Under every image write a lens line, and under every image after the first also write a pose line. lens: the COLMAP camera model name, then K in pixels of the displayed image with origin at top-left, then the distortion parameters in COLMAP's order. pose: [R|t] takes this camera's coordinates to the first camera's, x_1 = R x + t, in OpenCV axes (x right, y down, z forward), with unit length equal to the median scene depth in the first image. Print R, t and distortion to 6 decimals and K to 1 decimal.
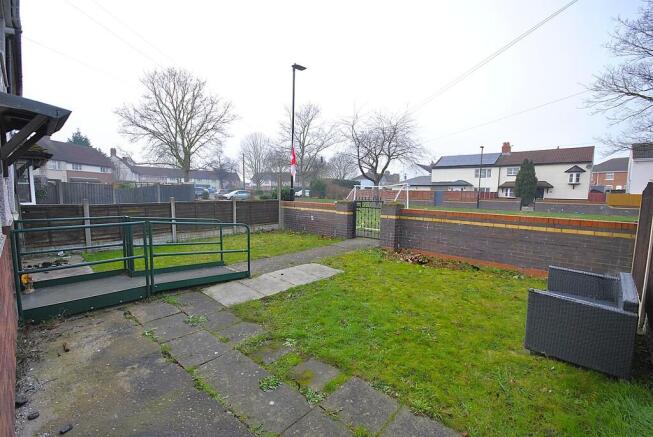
lens RADIAL K [[287.6, 0, 327.8], [0, 287.6, 220.1], [0, 0, 1]] dist [-0.002323, -0.001157]
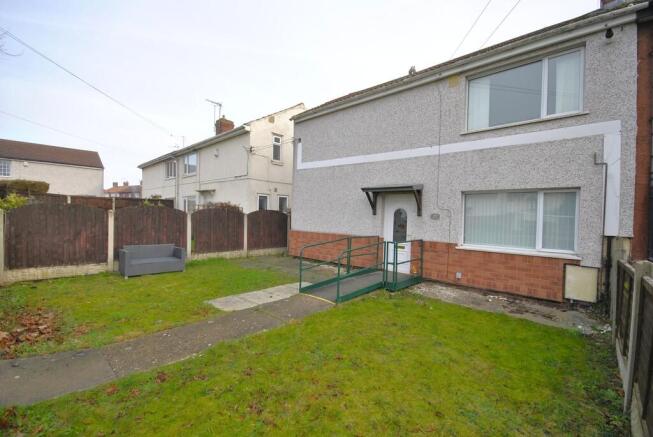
lens RADIAL K [[287.6, 0, 326.8], [0, 287.6, 218.7], [0, 0, 1]] dist [-0.002323, -0.001157]
pose [[-0.998712, -0.050727, 0.000563, -0.336177], [-0.050322, 0.992016, 0.115633, -0.219512], [-0.006424, 0.115456, -0.993292, 1.944058]]
